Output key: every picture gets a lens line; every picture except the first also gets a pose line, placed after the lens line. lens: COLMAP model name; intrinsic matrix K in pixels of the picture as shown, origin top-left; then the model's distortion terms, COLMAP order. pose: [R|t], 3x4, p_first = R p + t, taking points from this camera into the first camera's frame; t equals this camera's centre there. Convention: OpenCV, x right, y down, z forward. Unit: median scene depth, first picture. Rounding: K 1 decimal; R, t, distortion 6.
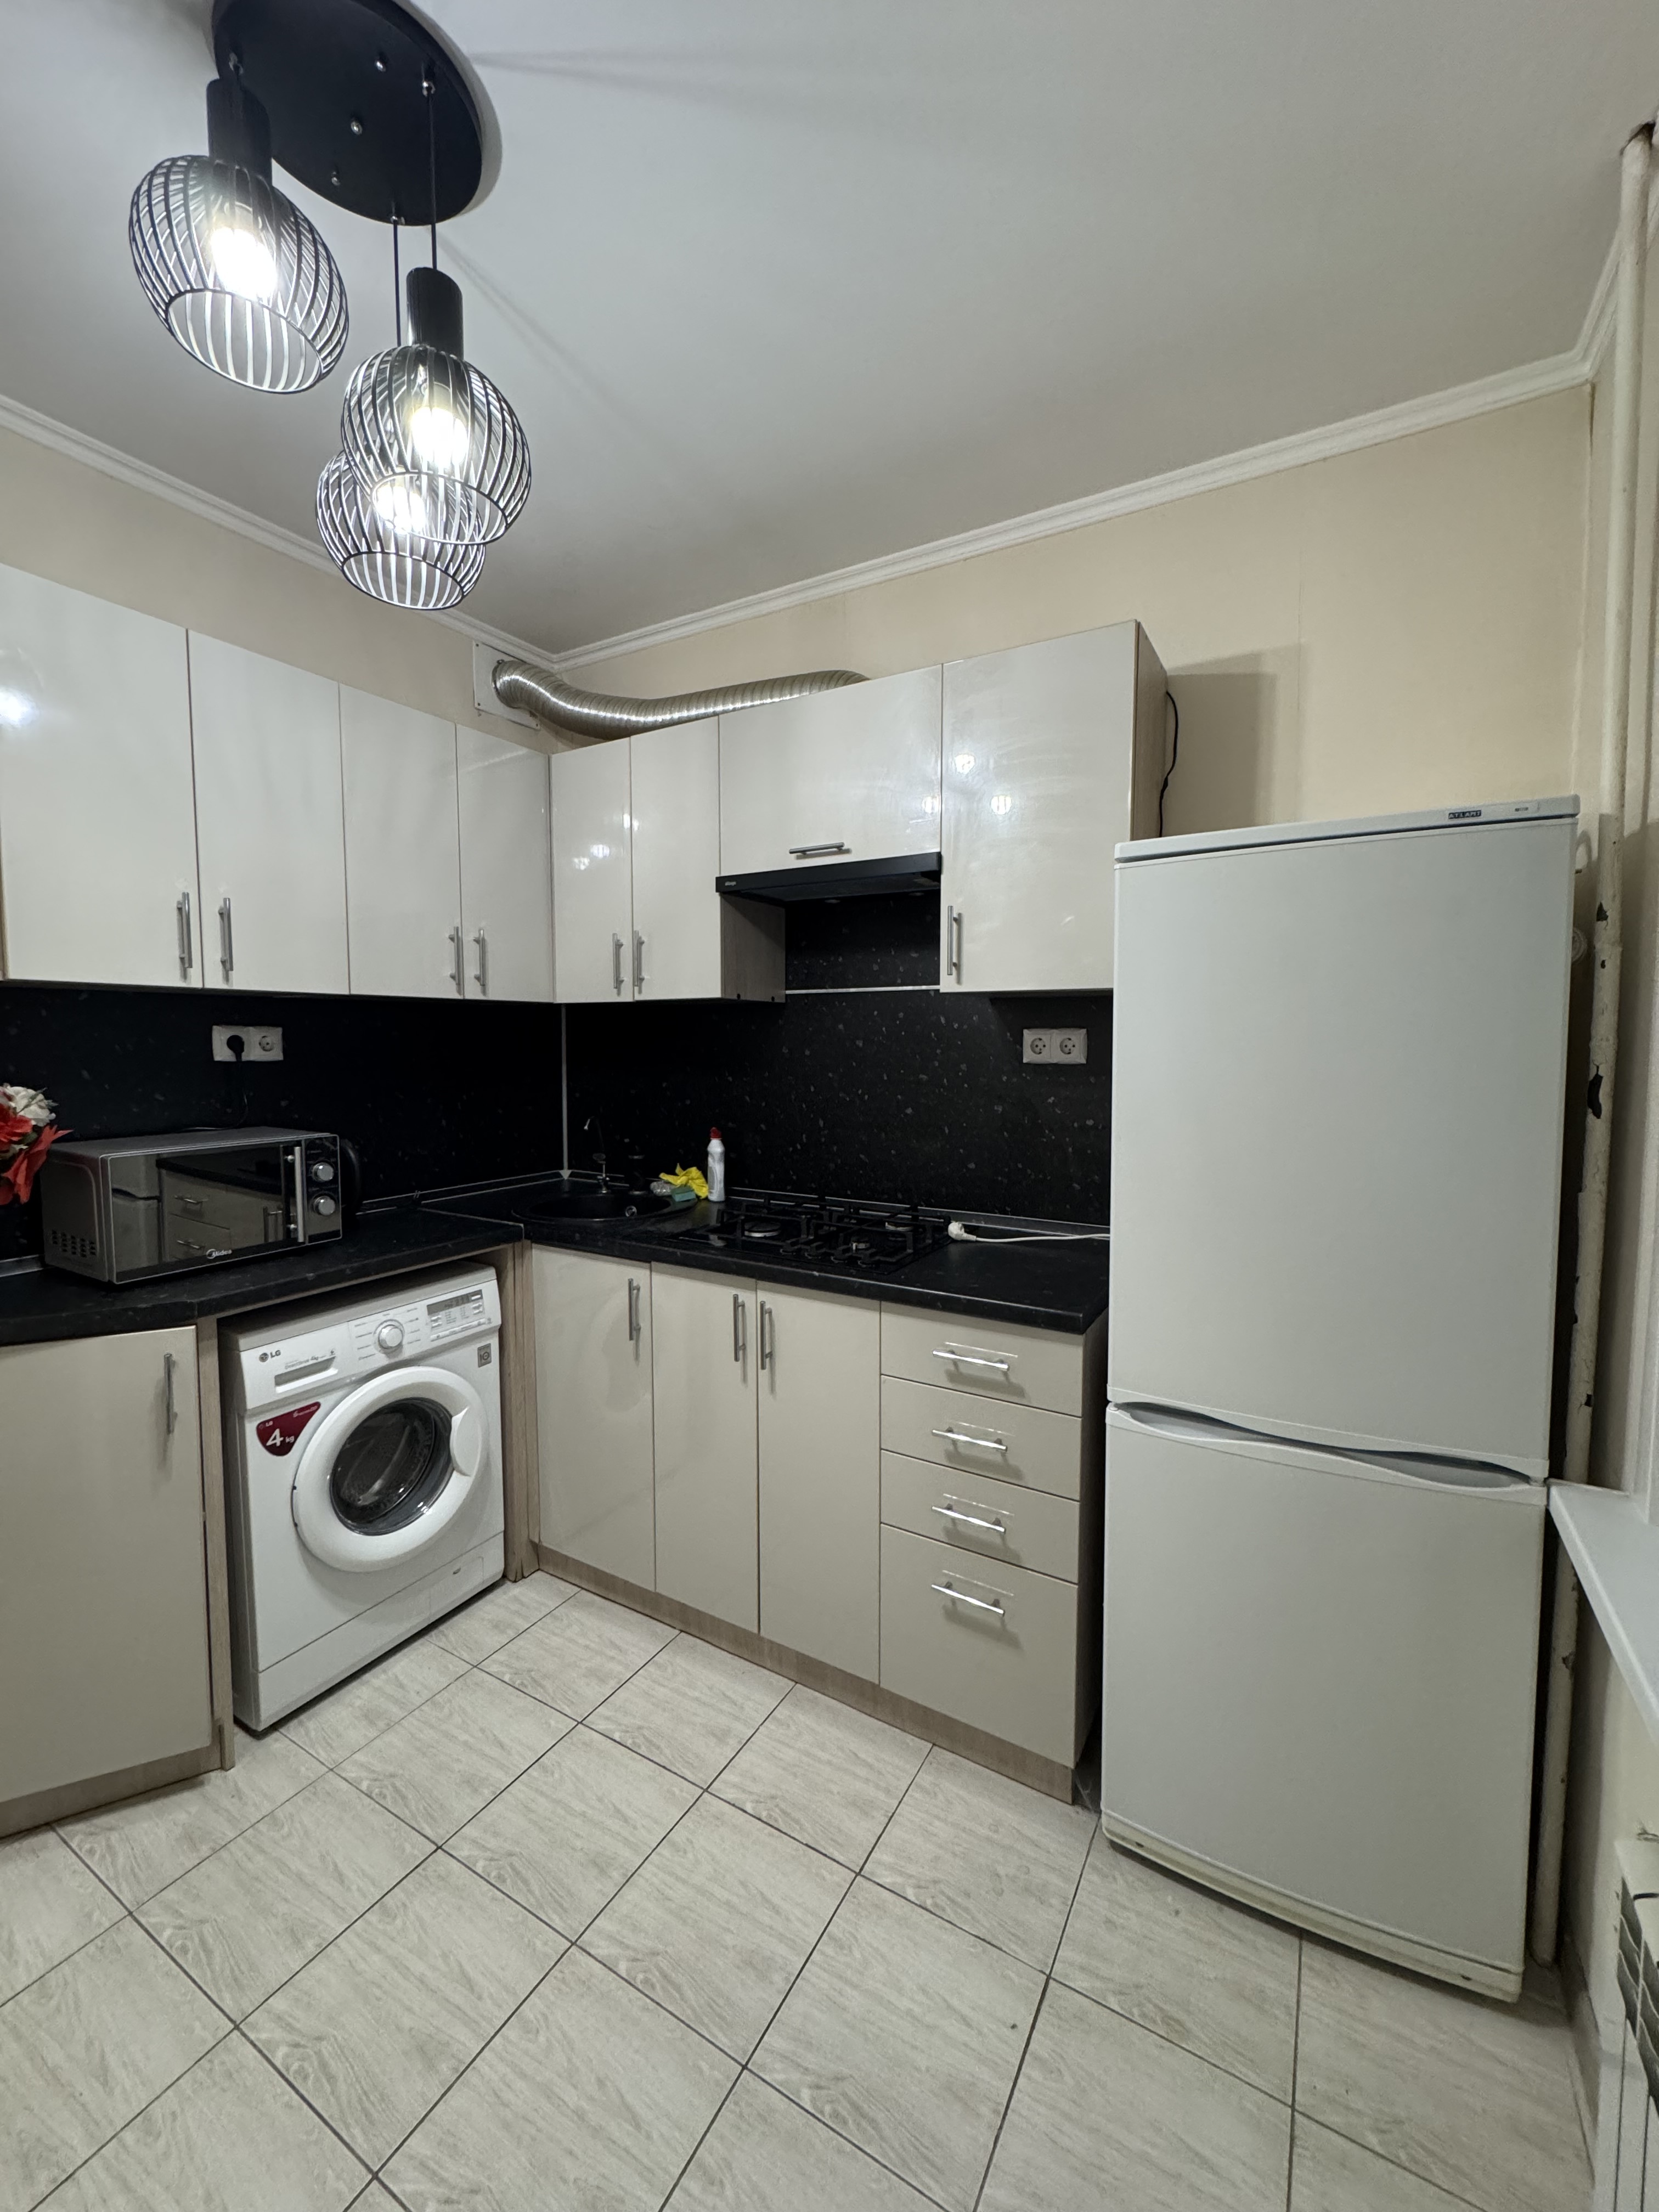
lens RADIAL K [[877.6, 0, 828.8], [0, 877.6, 1104.2], [0, 0, 1]] dist [-0.003387, 0.000642]
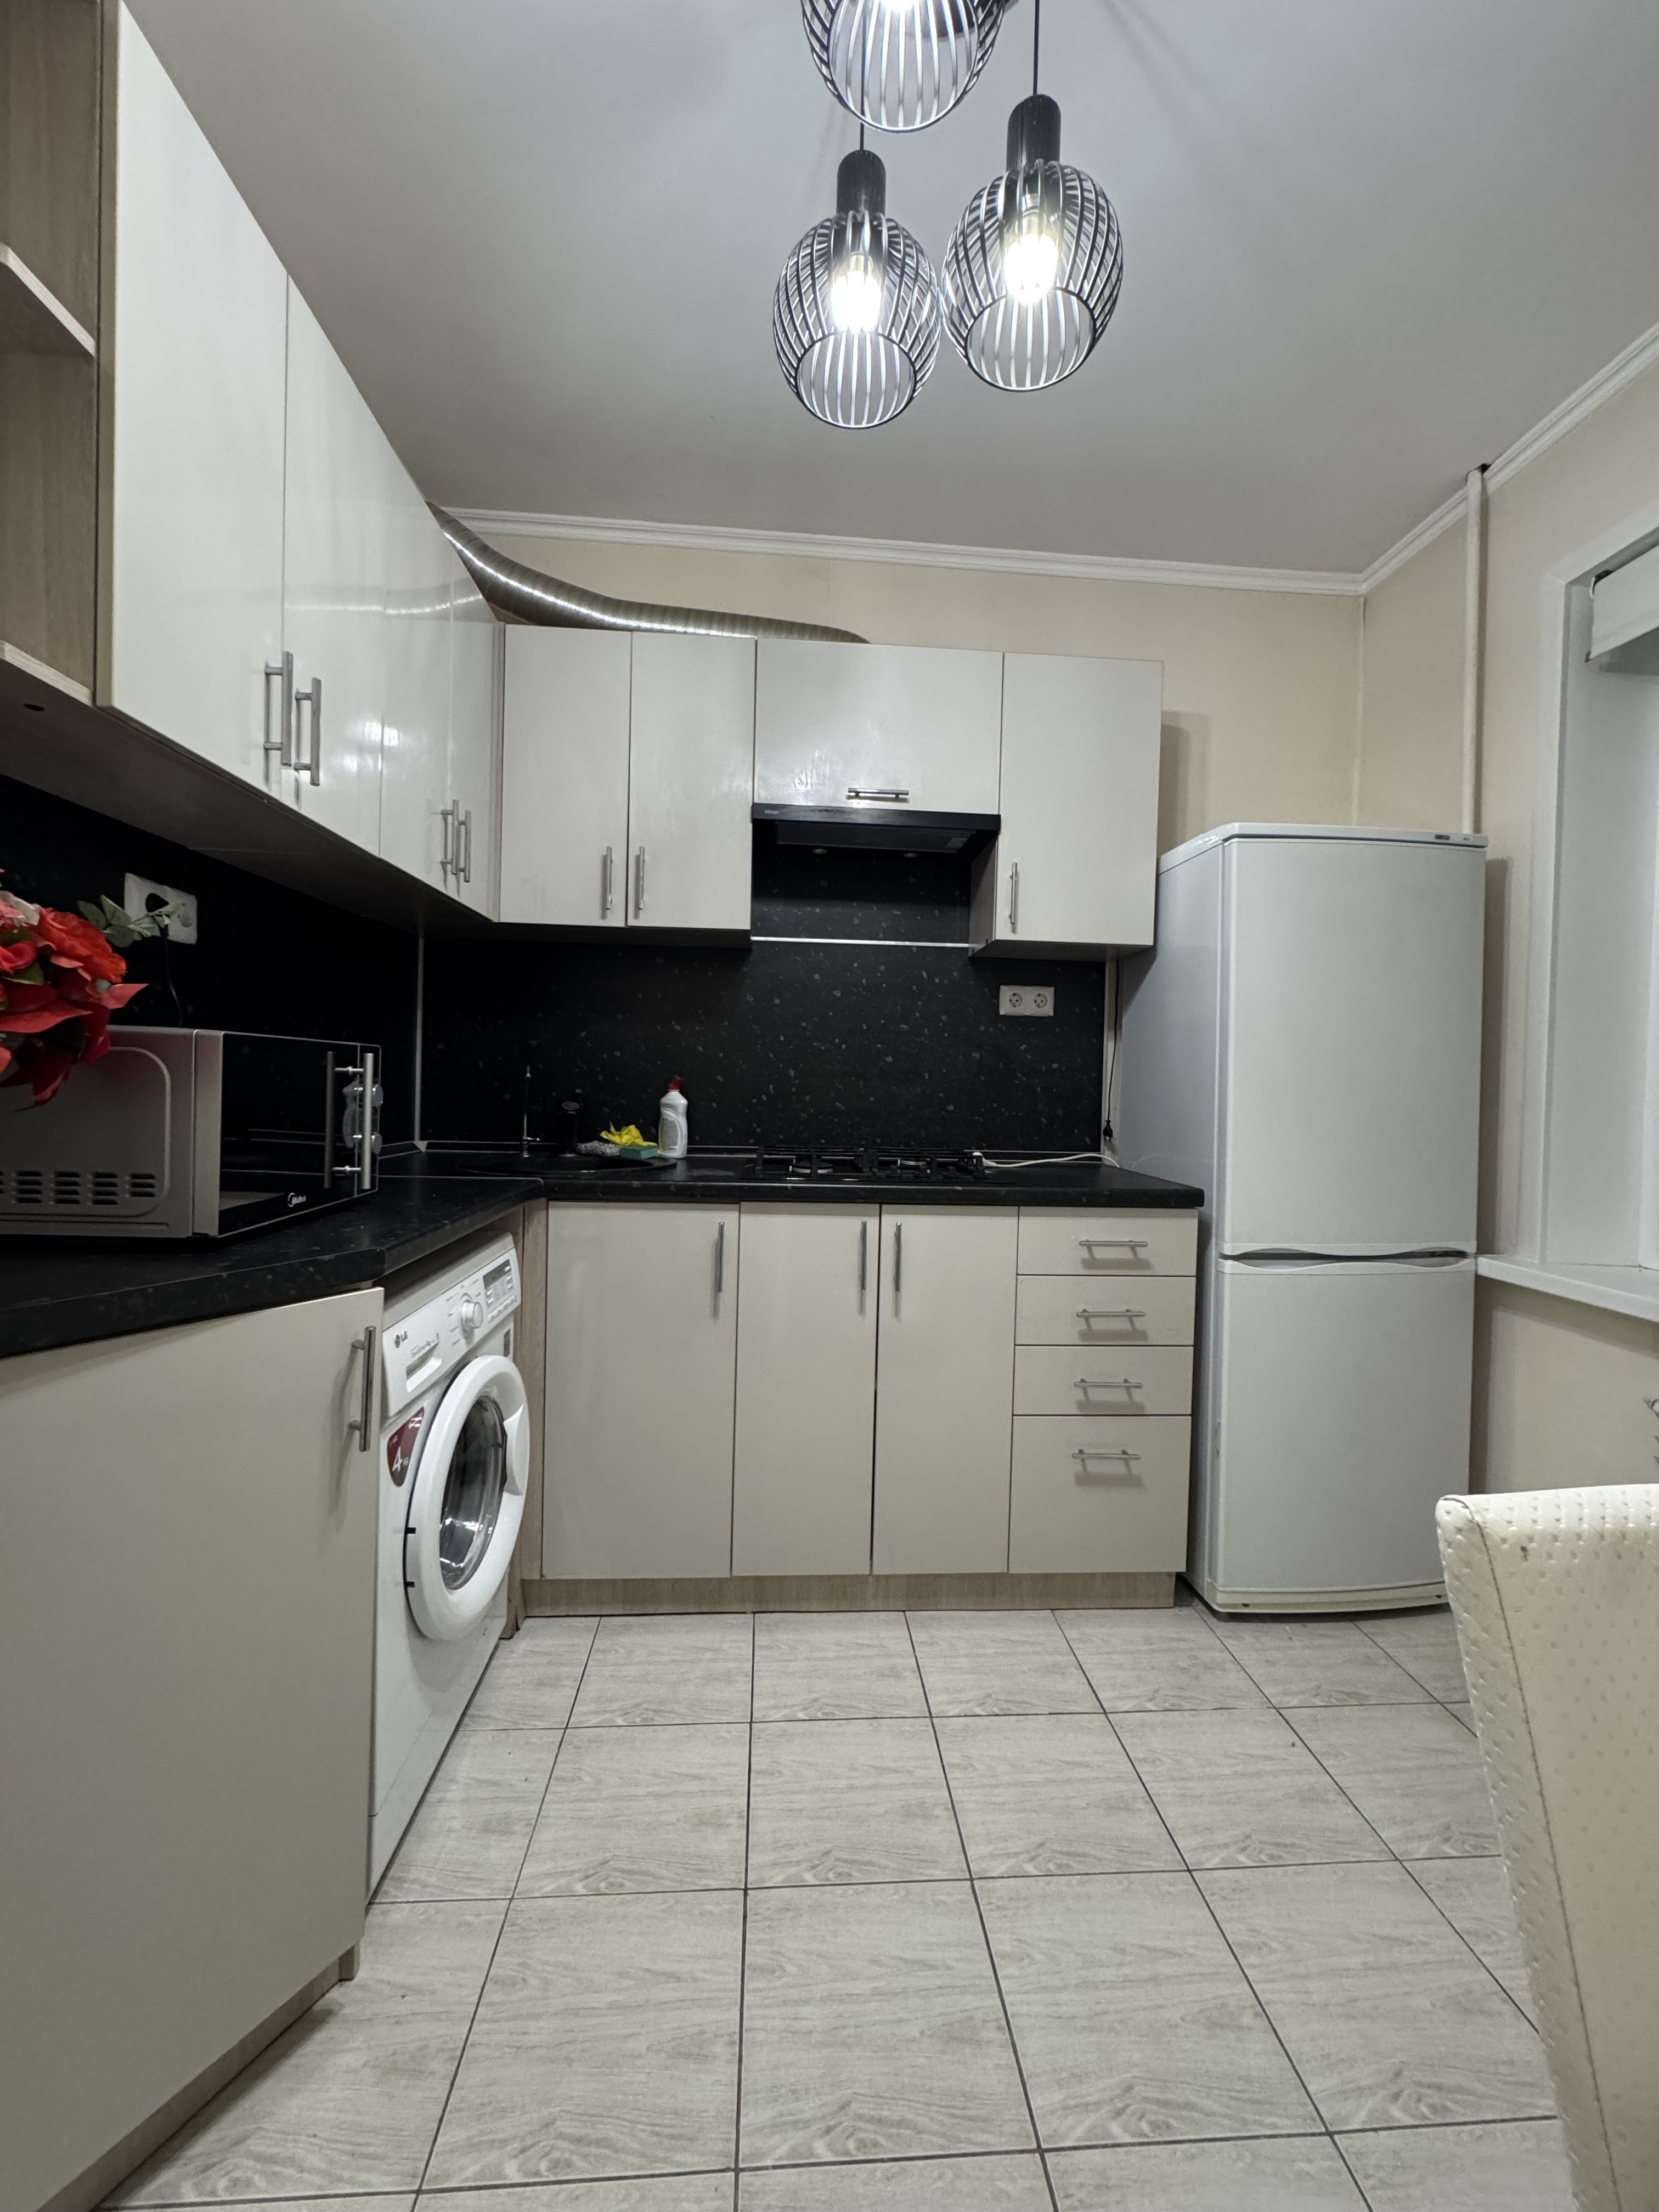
lens RADIAL K [[877.6, 0, 831.3], [0, 877.6, 1104.2], [0, 0, 1]] dist [-0.003387, 0.000642]
pose [[0.827175, 0.004510, 0.561927, -0.706765], [0.018322, 0.999220, -0.034989, 0.123588], [-0.561646, 0.039237, 0.826447, 0.210752]]
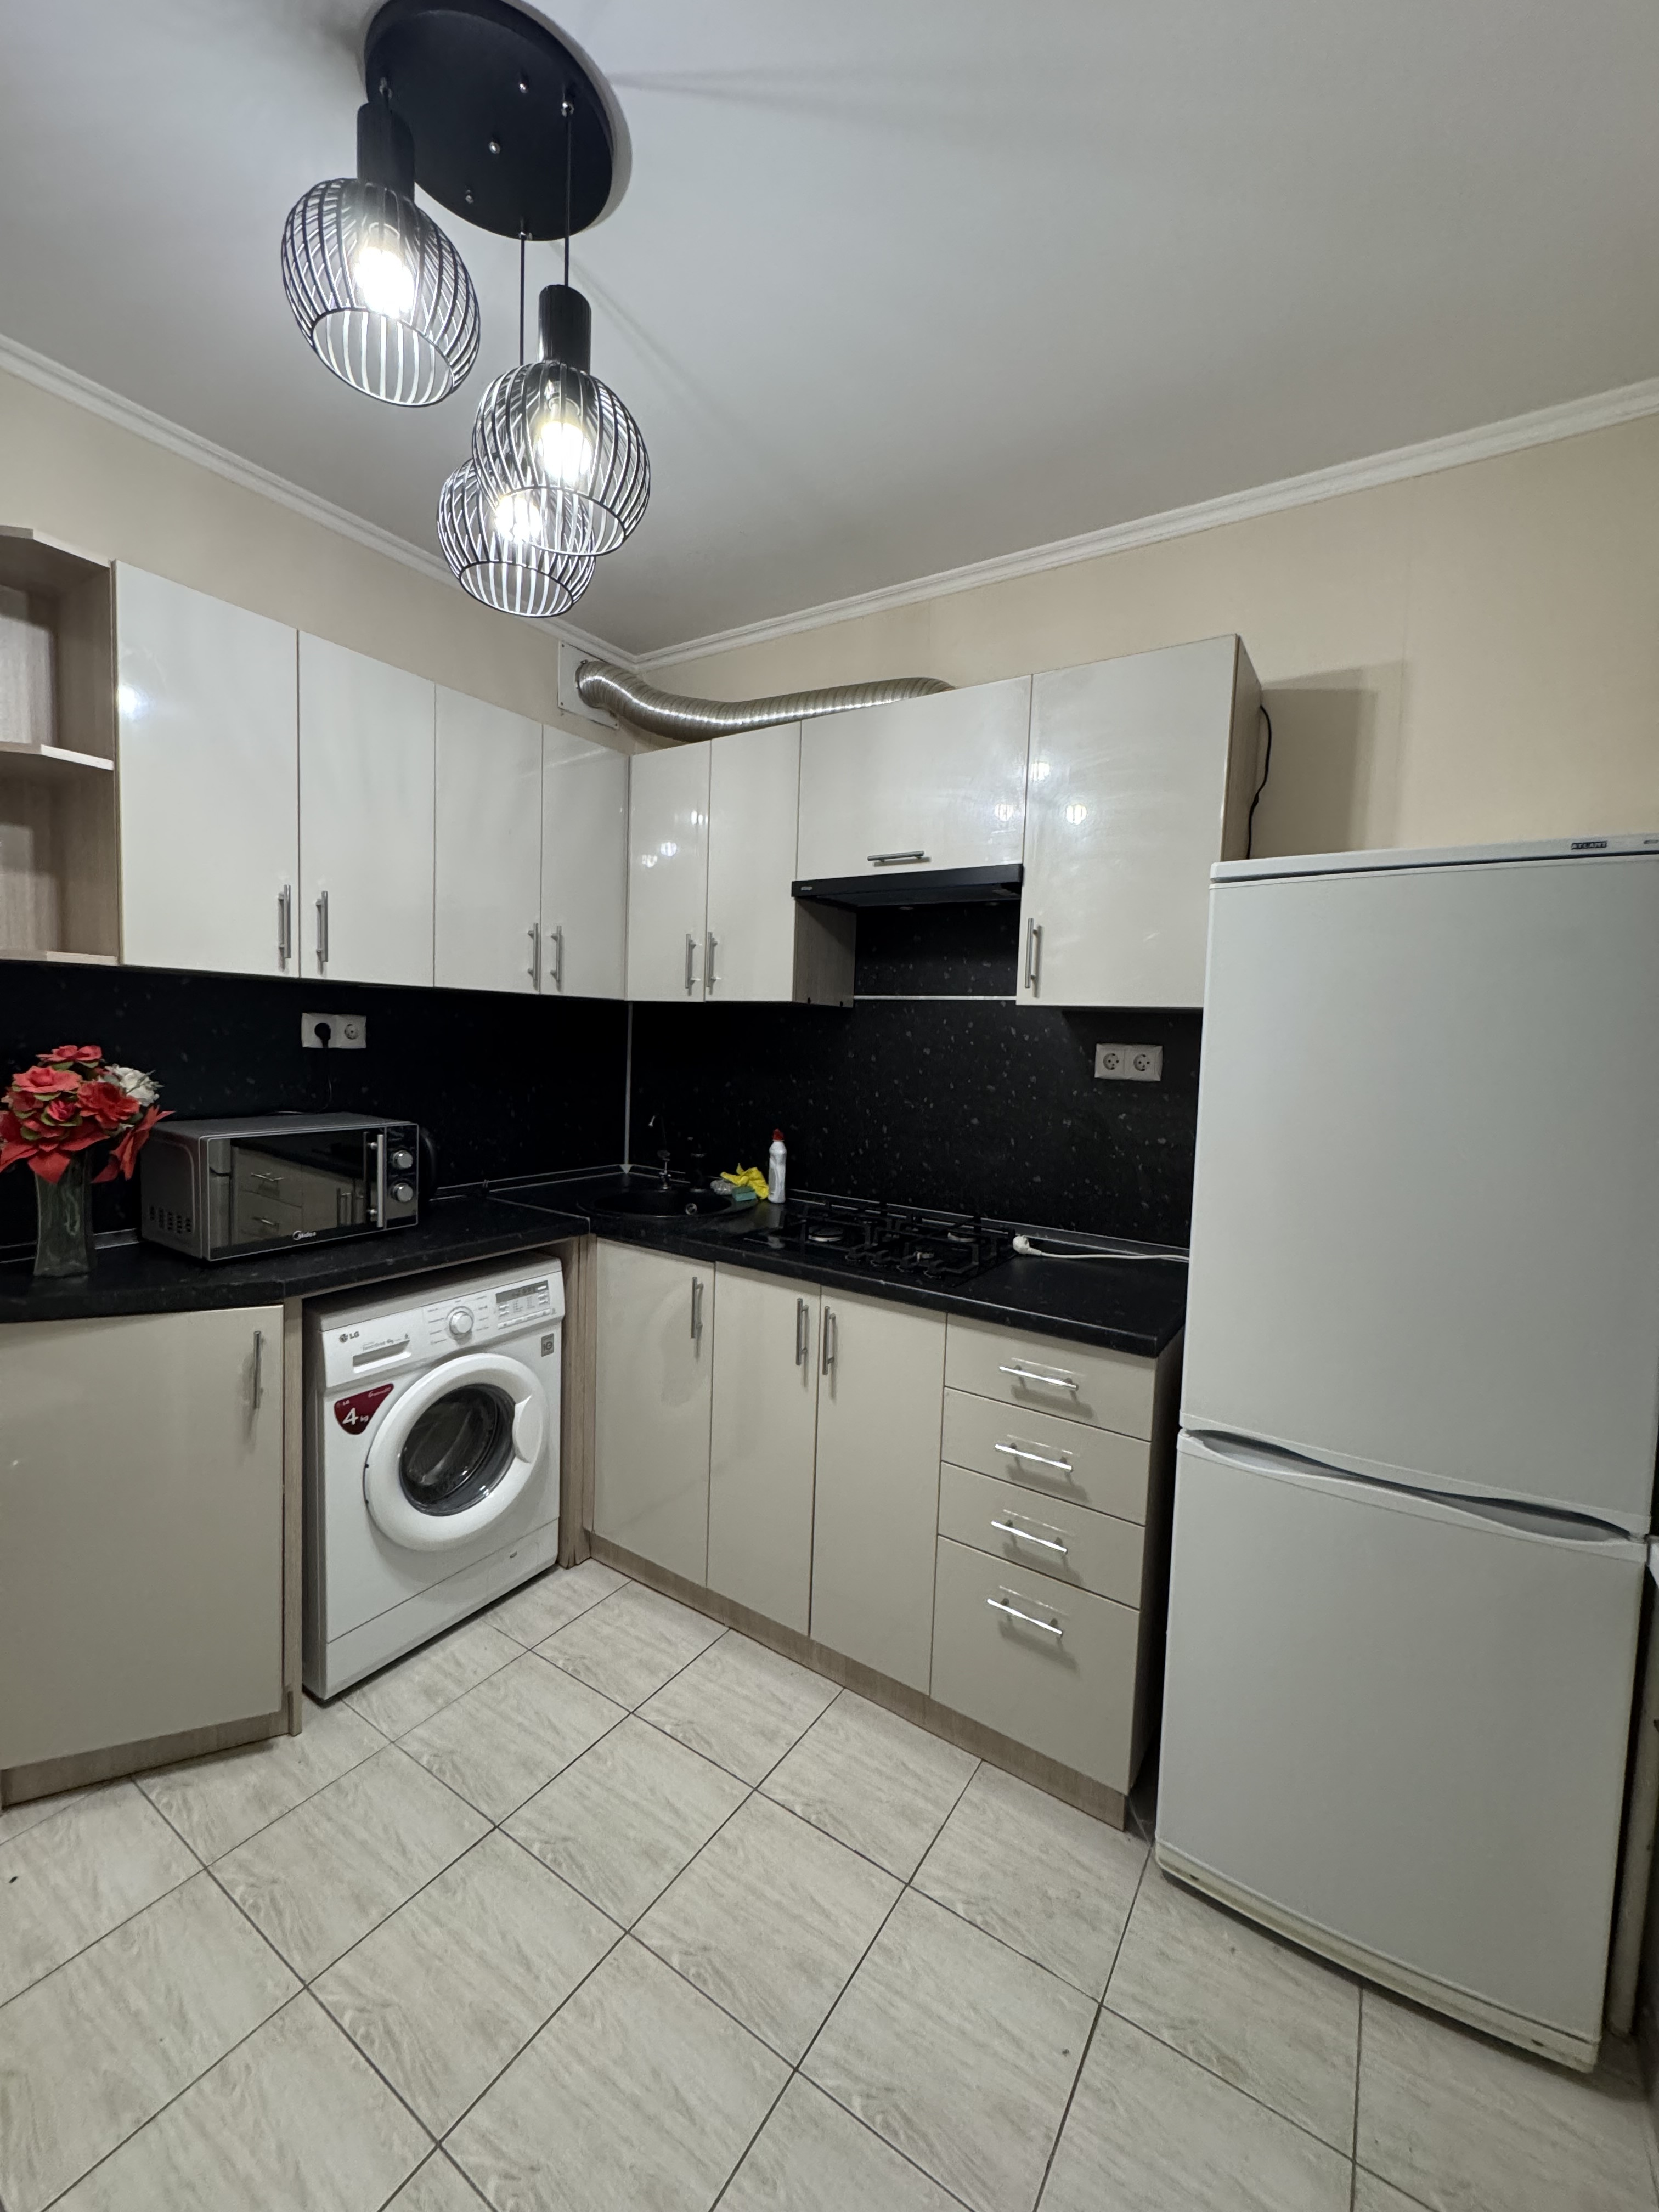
lens RADIAL K [[877.6, 0, 829.4], [0, 877.6, 1104.0], [0, 0, 1]] dist [-0.003387, 0.000642]
pose [[0.998224, 0.038488, -0.045470, -0.036309], [-0.038418, 0.999259, 0.002412, -0.009919], [0.045529, -0.000661, 0.998963, -0.002834]]
